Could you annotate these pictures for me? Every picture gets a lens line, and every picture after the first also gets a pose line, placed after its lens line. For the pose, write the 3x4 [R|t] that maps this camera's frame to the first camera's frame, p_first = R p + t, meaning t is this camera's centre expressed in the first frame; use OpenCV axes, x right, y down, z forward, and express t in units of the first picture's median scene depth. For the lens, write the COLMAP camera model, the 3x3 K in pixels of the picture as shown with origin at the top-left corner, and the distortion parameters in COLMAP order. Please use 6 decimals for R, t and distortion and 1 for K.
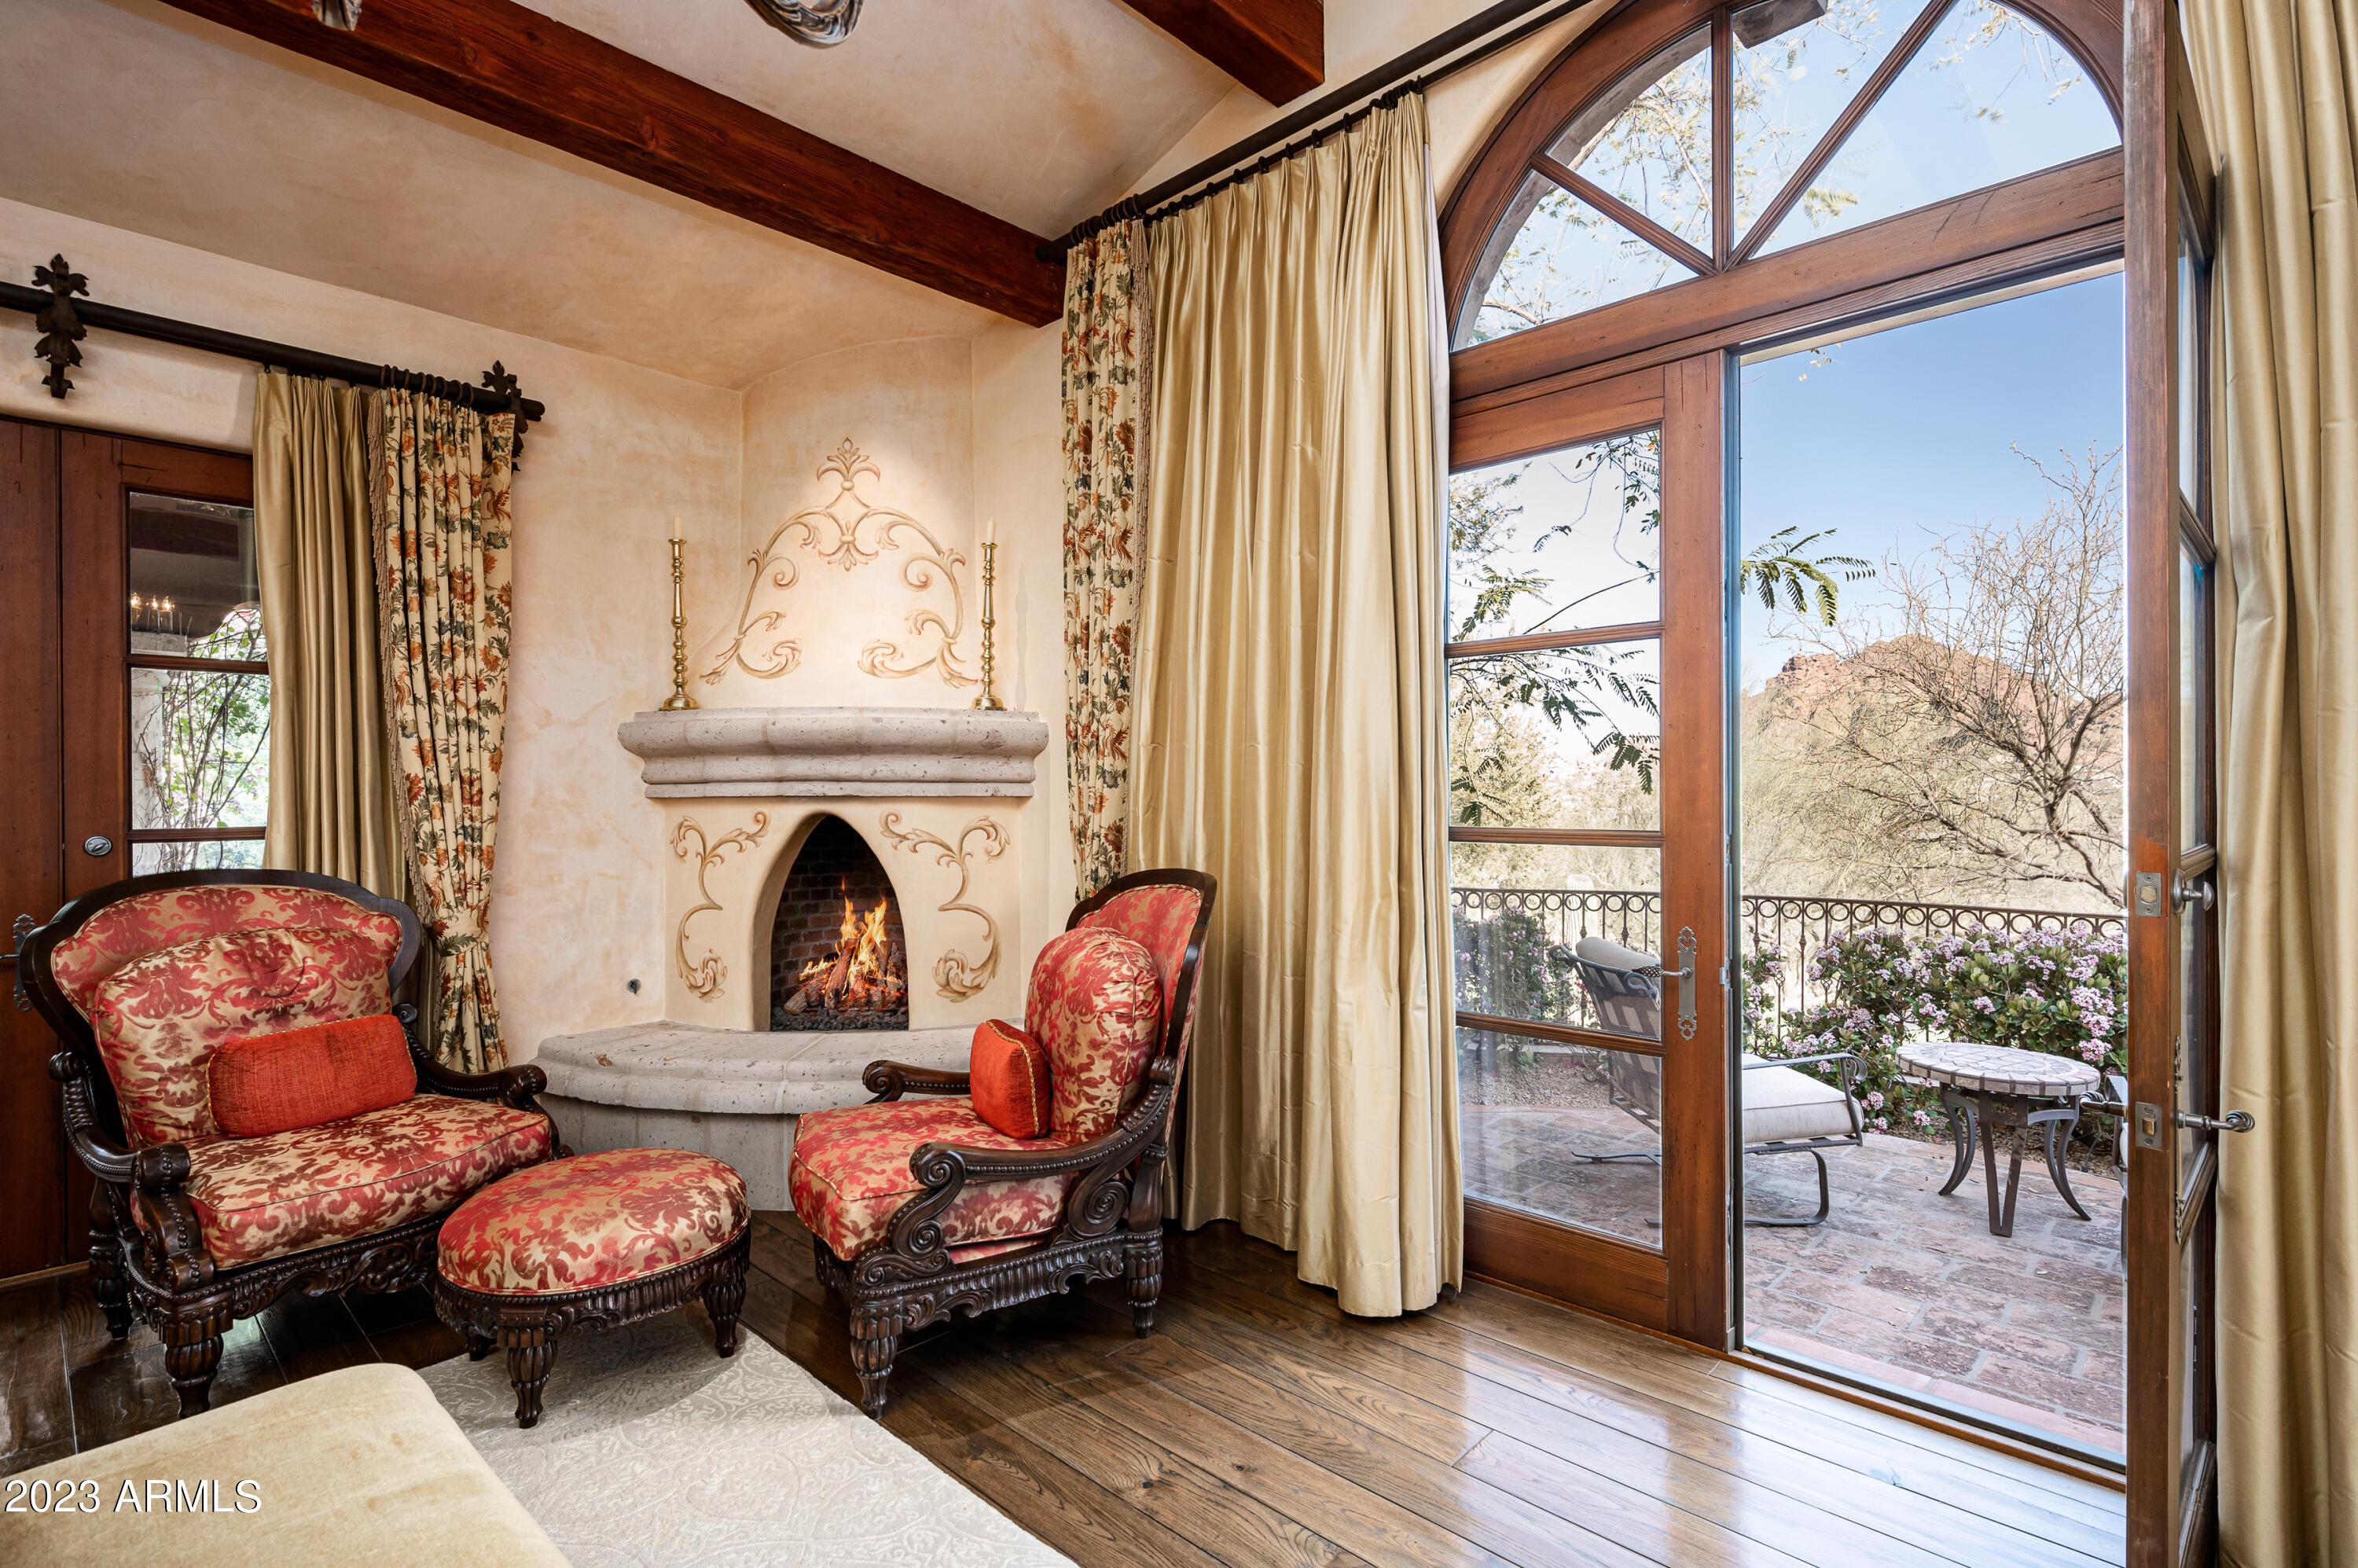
lens RADIAL K [[1106.7, 0, 1183.8], [0, 1106.7, 791.8], [0, 0, 1]] dist [0.001574, -0.011426]
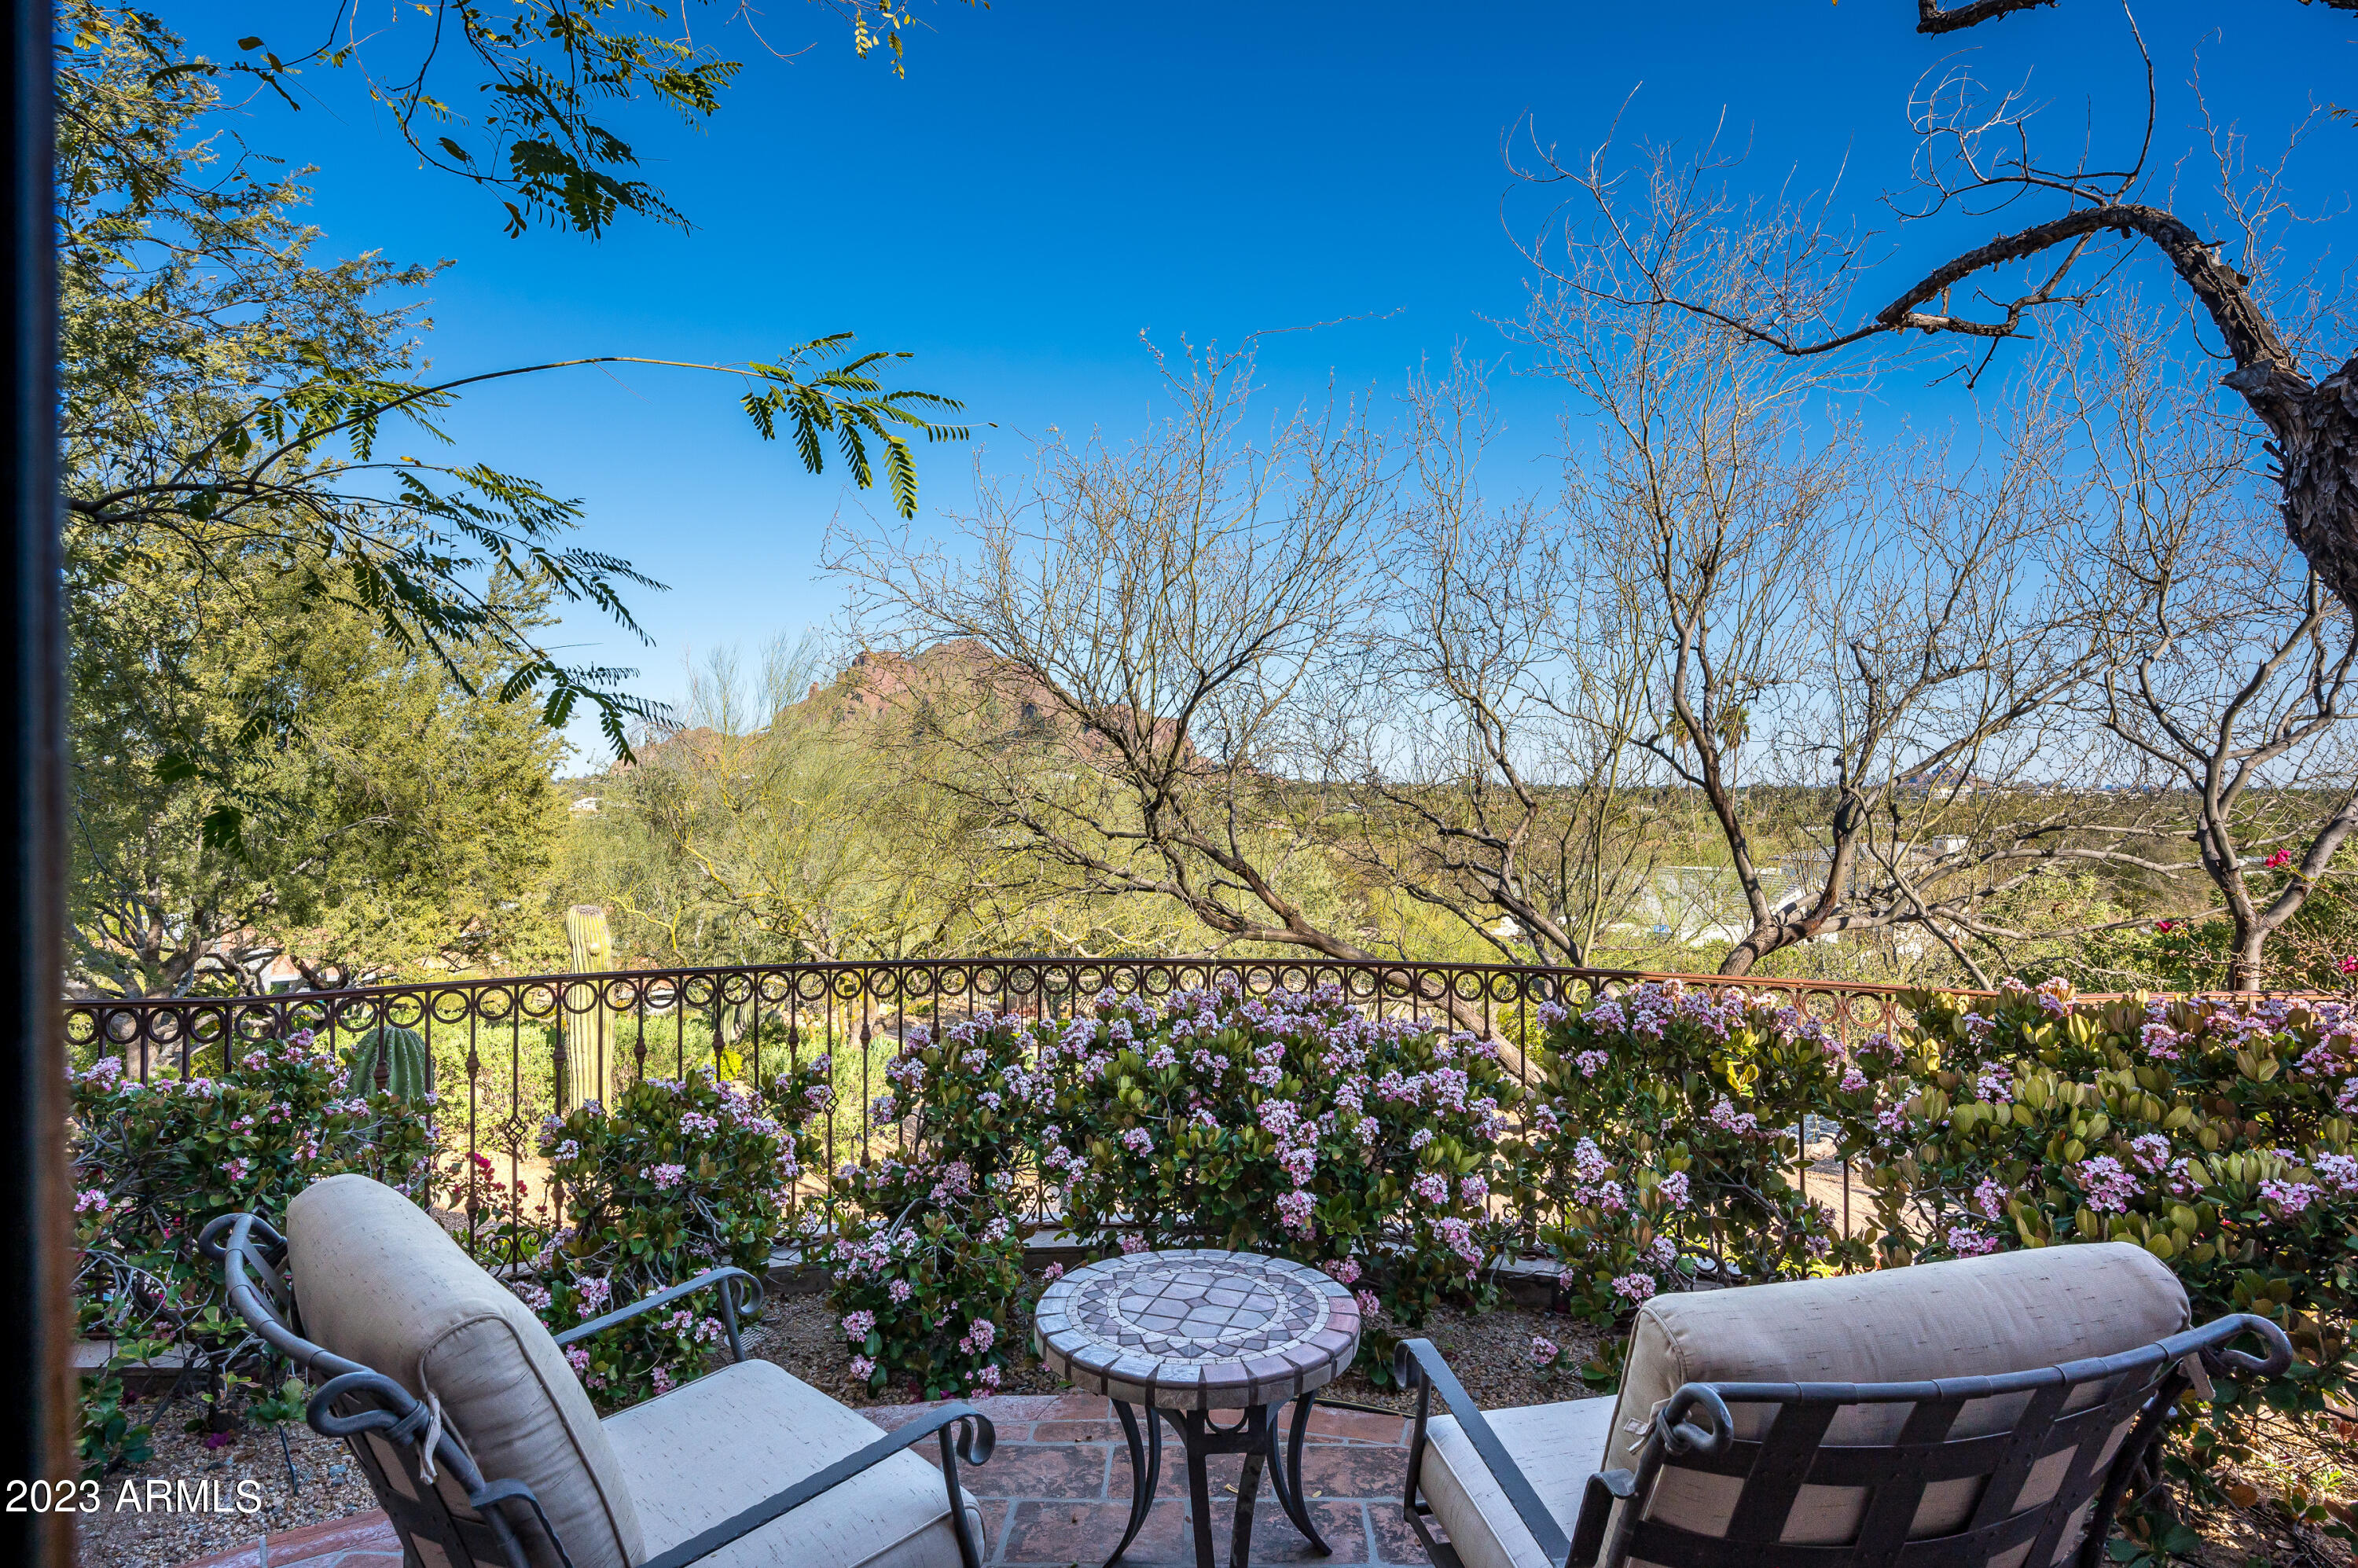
lens RADIAL K [[1264.3, 0, 1179.0], [0, 1264.3, 784.0], [0, 0, 1]] dist [0.000071, 0.000204]
pose [[0.731478, 0.001597, 0.681863, 0.250601], [0.000055, 0.999997, -0.002401, 0.001100], [-0.681865, 0.001794, 0.731476, 0.442205]]
